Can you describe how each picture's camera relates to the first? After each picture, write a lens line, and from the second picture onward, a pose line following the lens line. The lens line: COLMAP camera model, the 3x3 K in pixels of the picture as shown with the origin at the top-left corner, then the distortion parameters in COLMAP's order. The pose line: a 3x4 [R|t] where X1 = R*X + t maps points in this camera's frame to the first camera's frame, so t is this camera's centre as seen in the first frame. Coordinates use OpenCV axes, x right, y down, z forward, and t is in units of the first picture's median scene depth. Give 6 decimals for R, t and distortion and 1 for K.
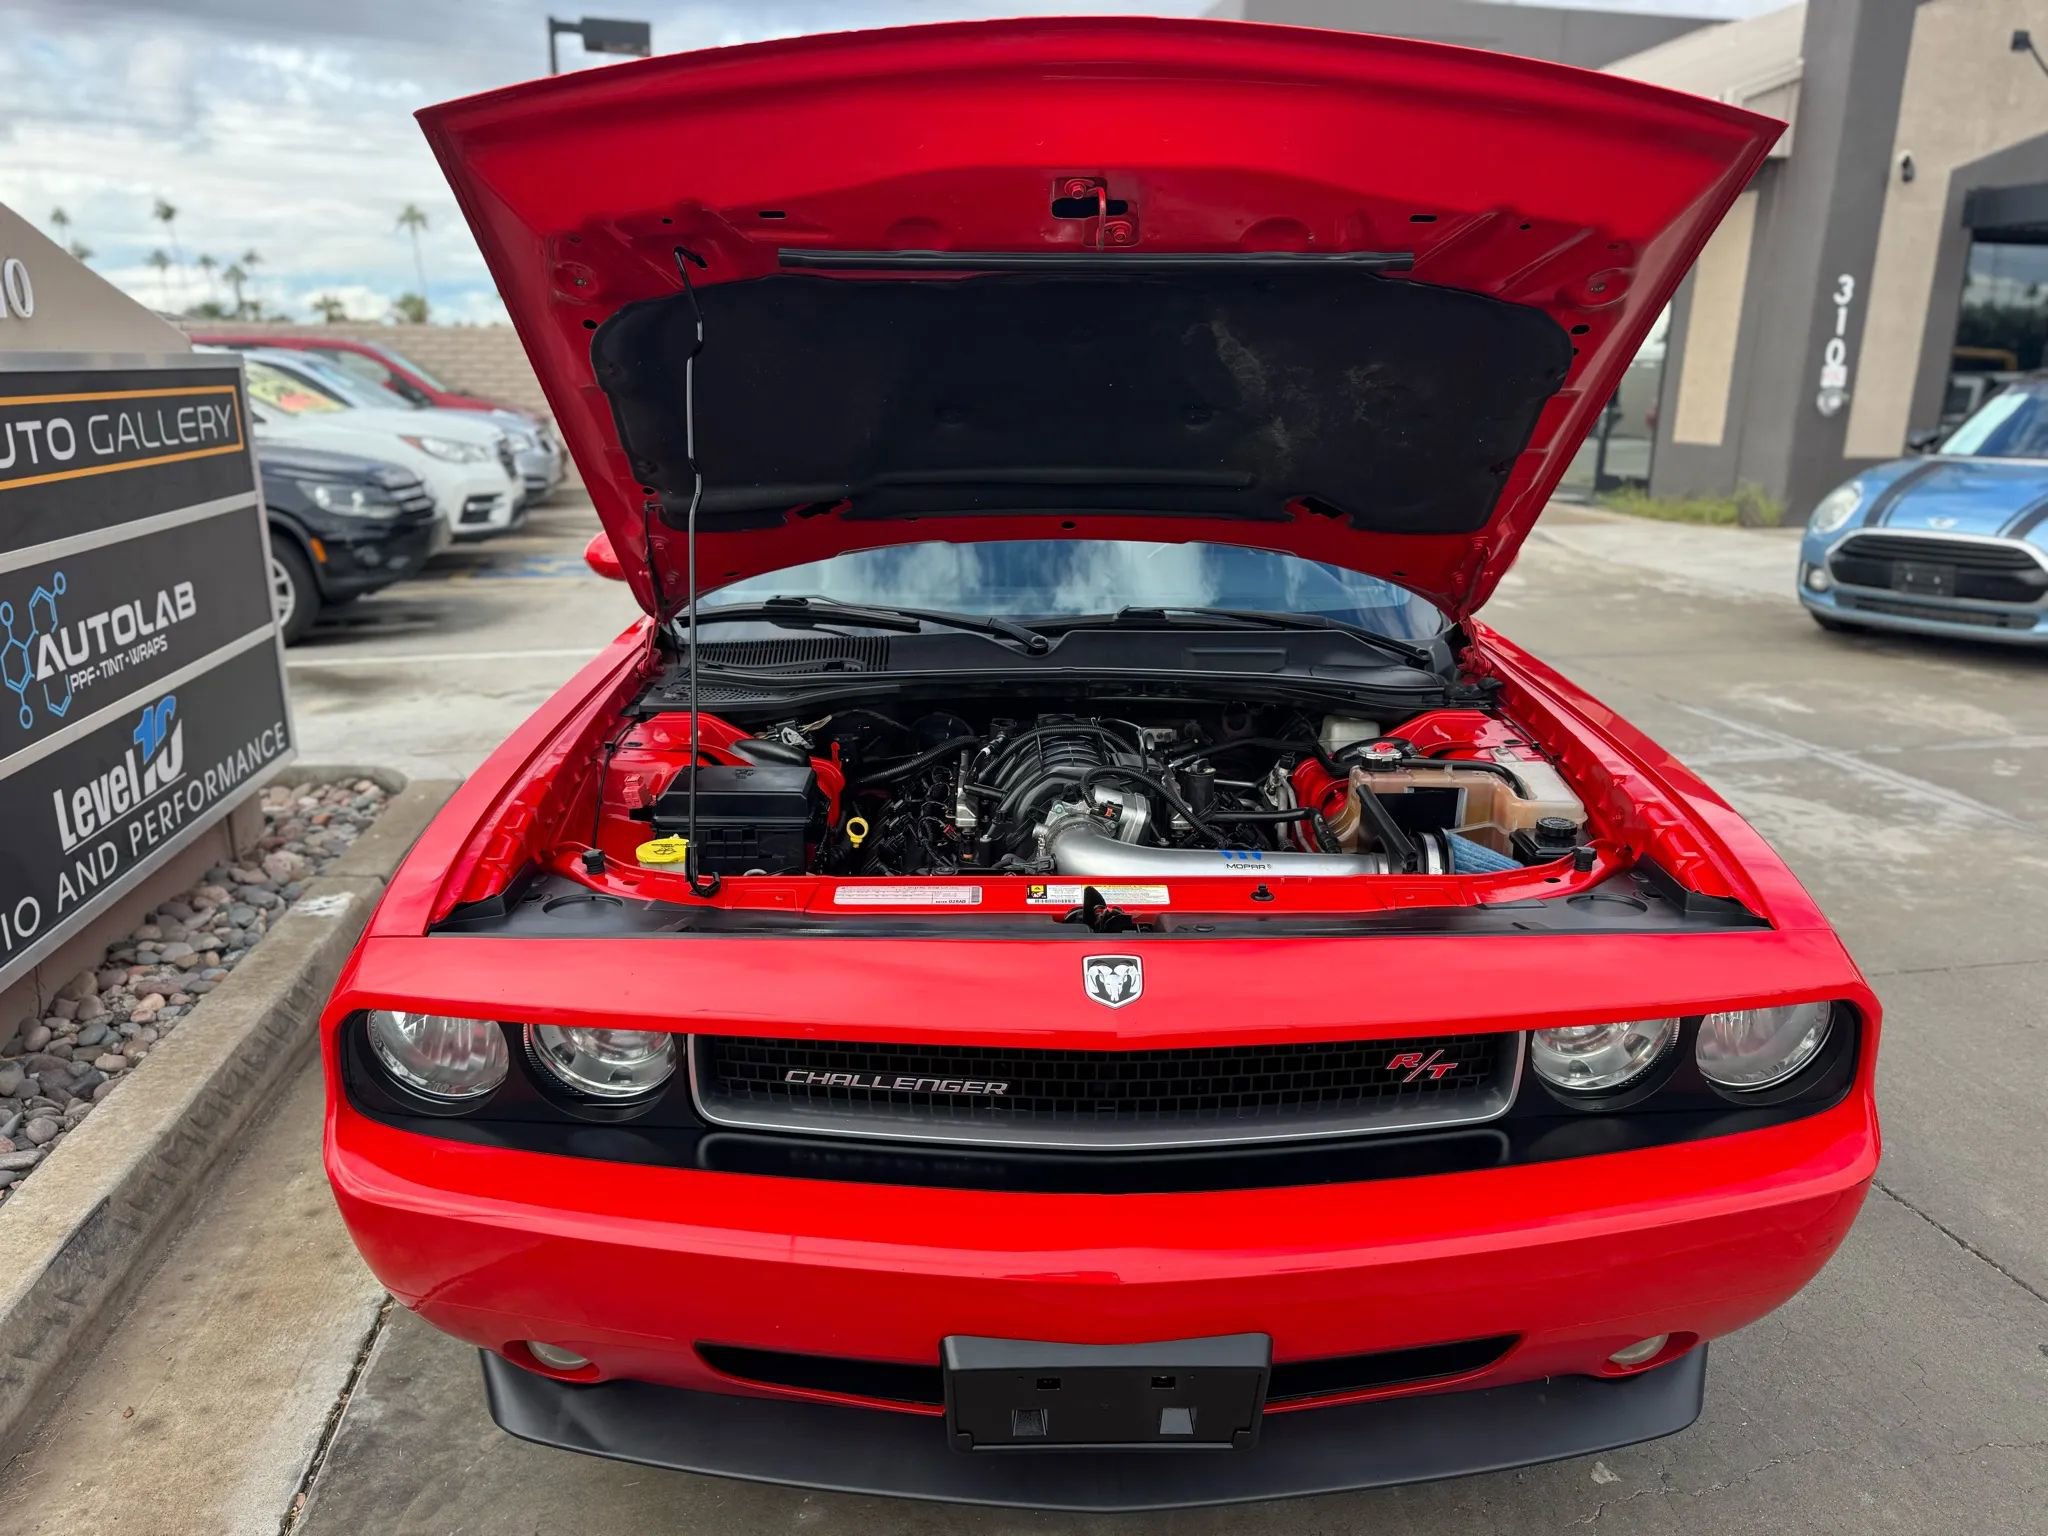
lens RADIAL K [[1459.6, 0, 1021.7], [0, 1459.6, 774.7], [0, 0, 1]] dist [0.041022, -0.050252]
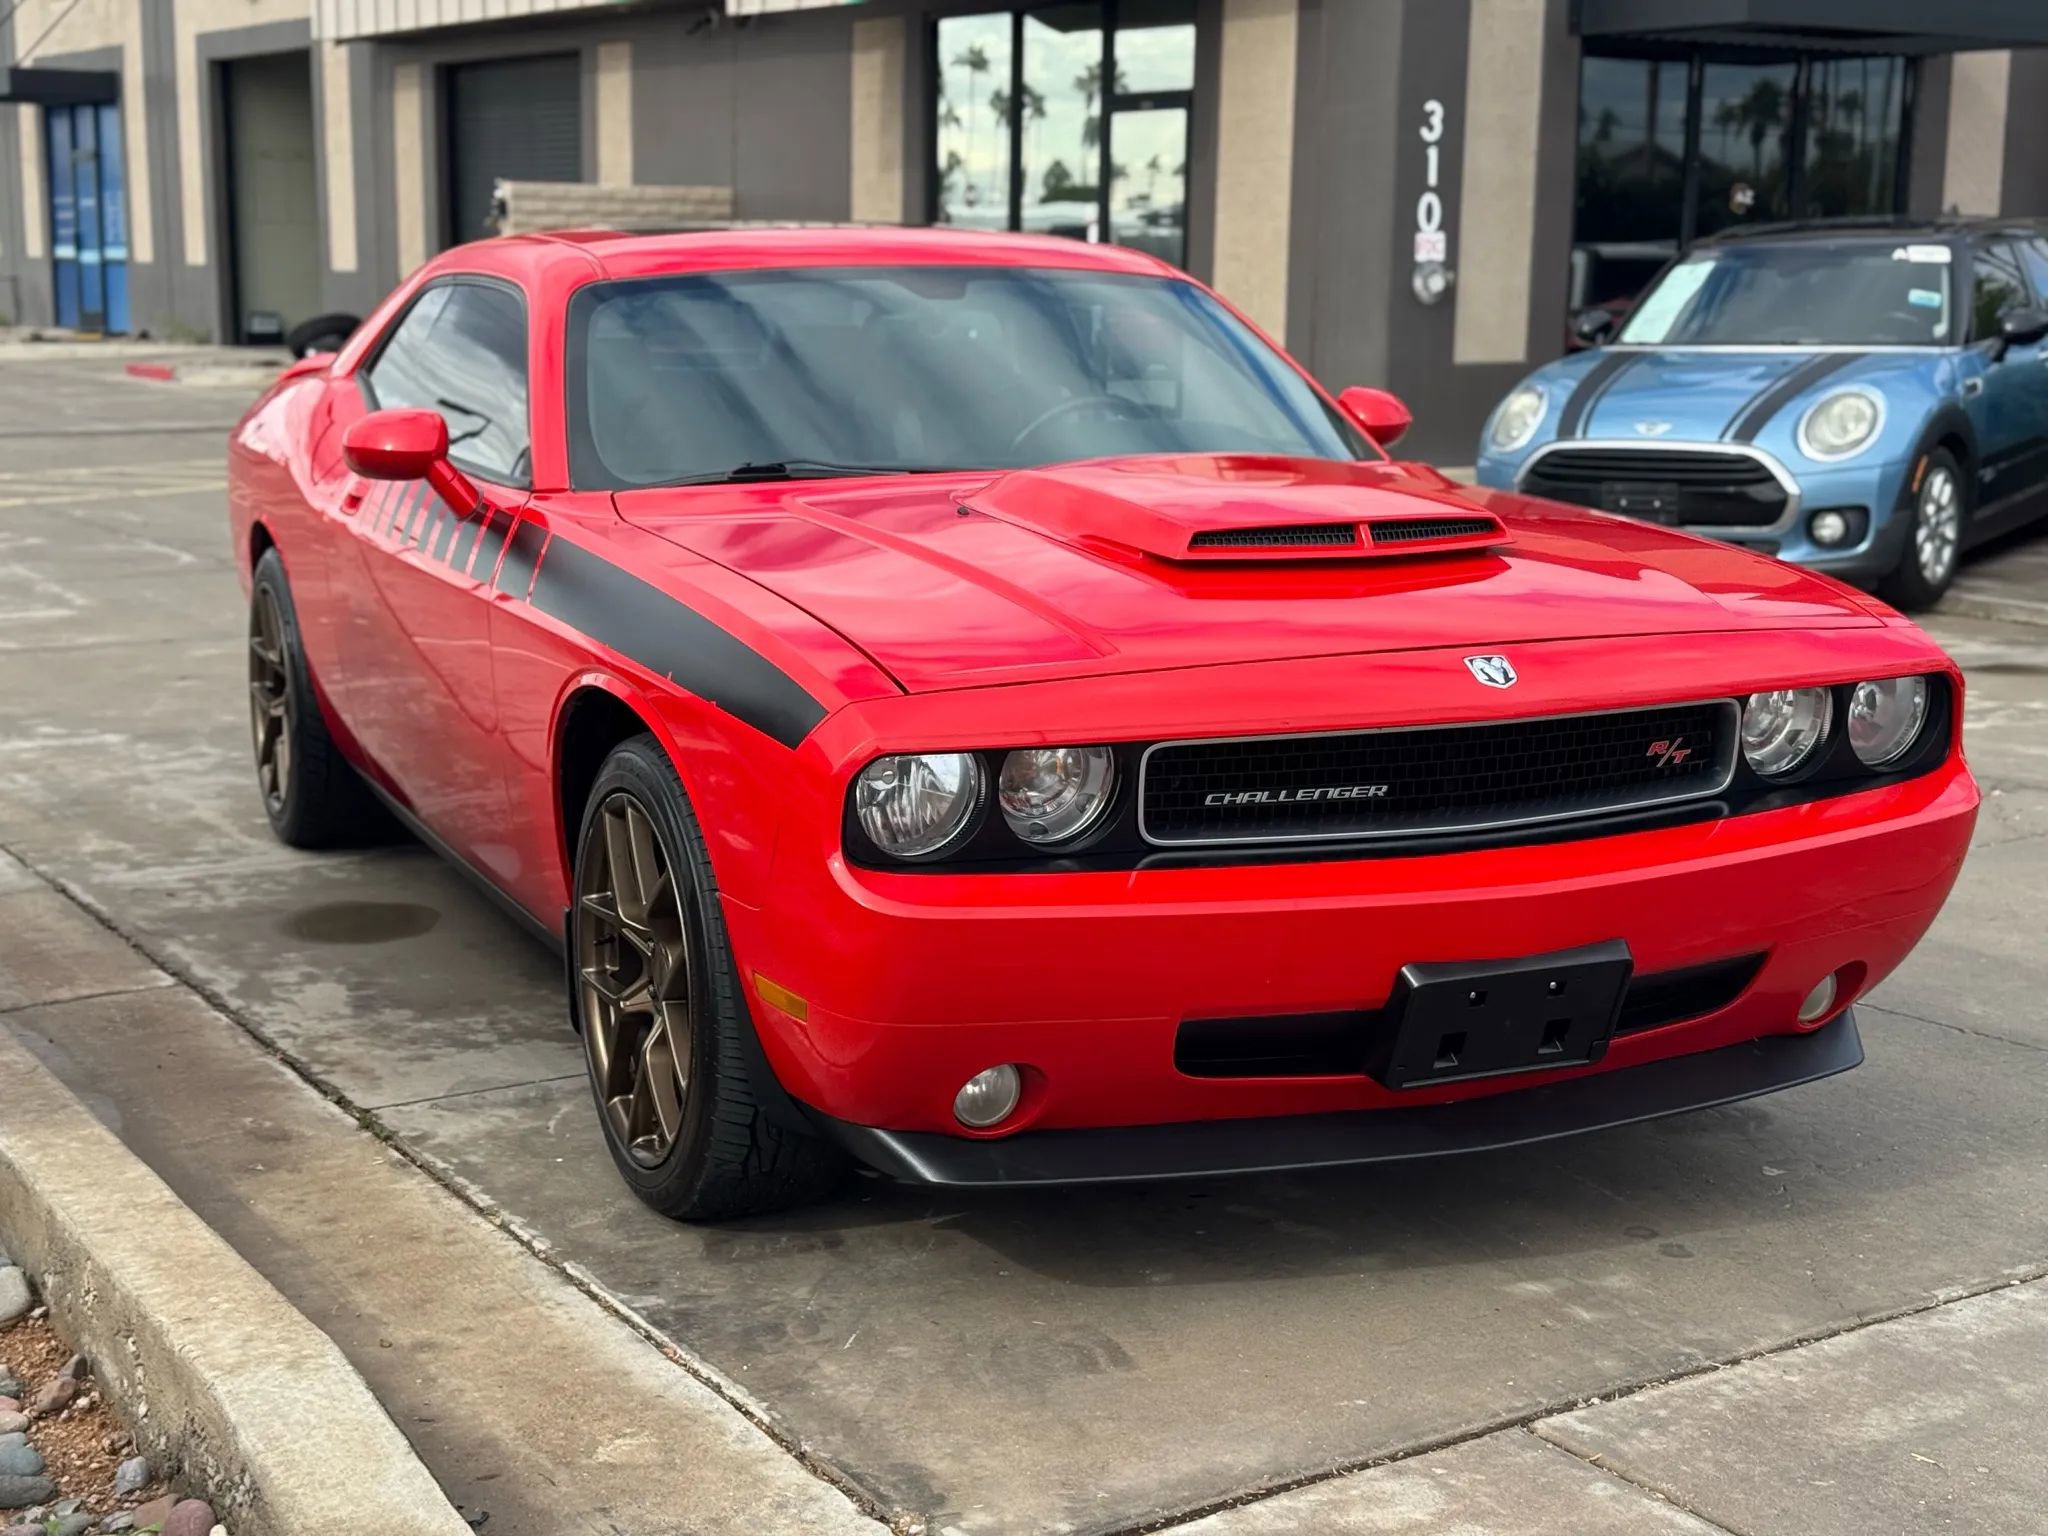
lens RADIAL K [[2881.0, 0, 1020.9], [0, 2881.0, 786.5], [0, 0, 1]] dist [0.115271, 0.000000]
pose [[0.919953, -0.073549, 0.385067, -0.545058], [0.106416, 0.992213, -0.064720, 0.152536], [-0.377309, 0.100517, 0.920616, -0.481619]]
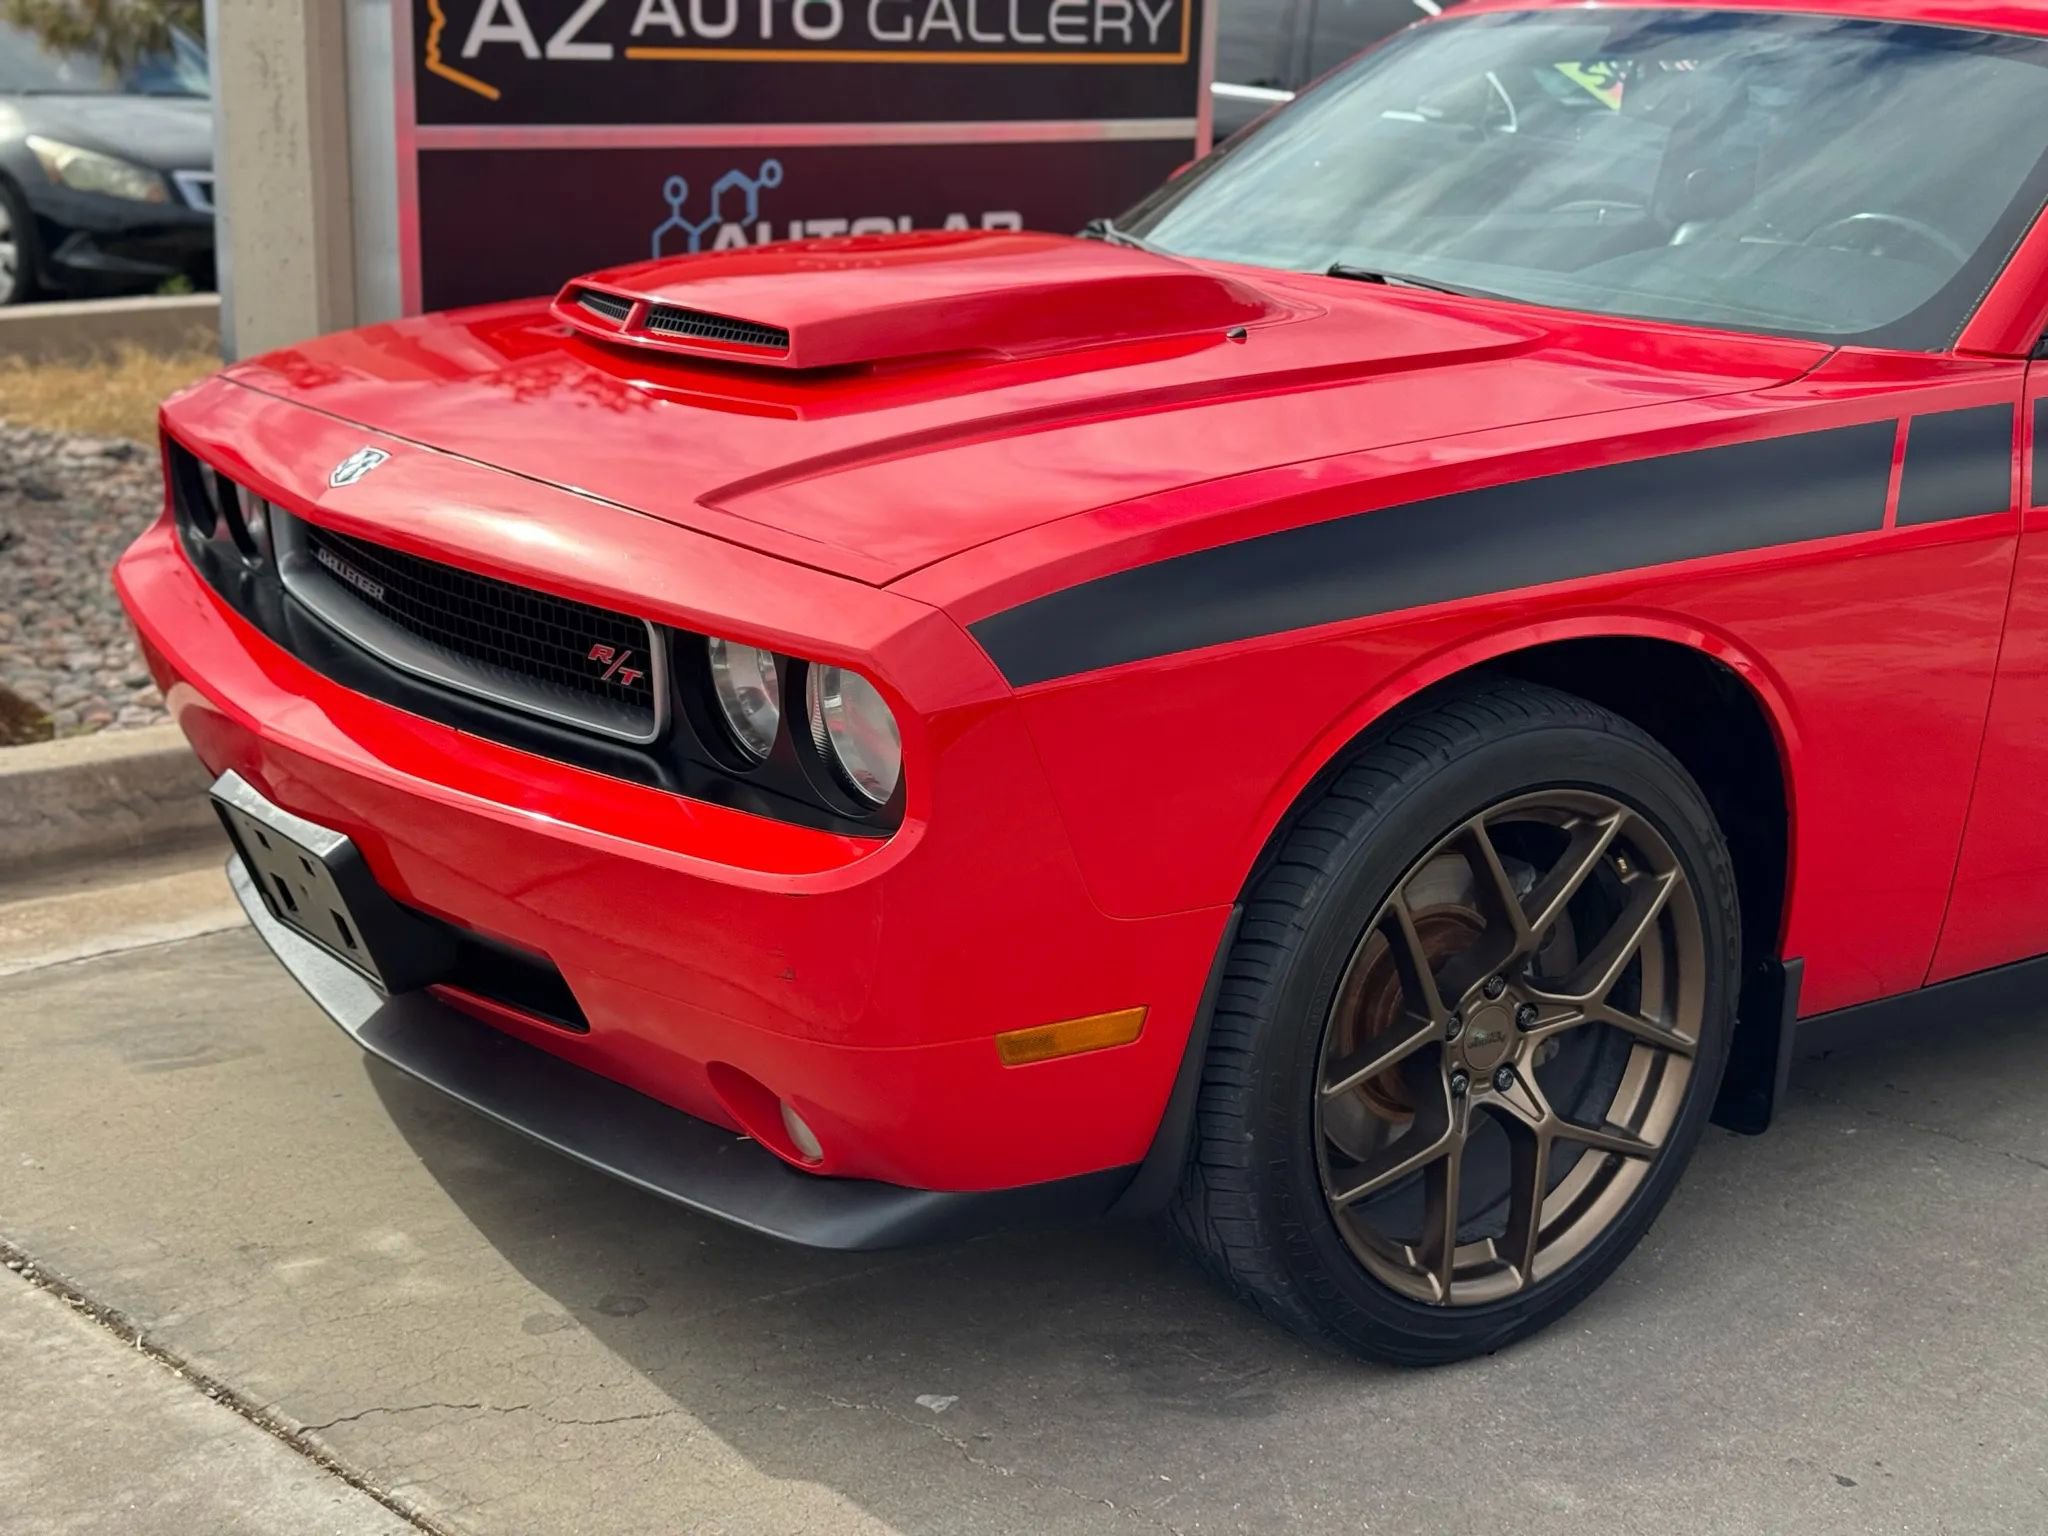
lens RADIAL K [[2881.0, 0, 993.2], [0, 2881.0, 807.7], [0, 0, 1]] dist [0.115271, 0.000000]
pose [[0.577315, 0.237884, -0.781101, 0.833339], [-0.250795, 0.962039, 0.107625, 0.017194], [0.777052, 0.133762, 0.615060, 0.057227]]
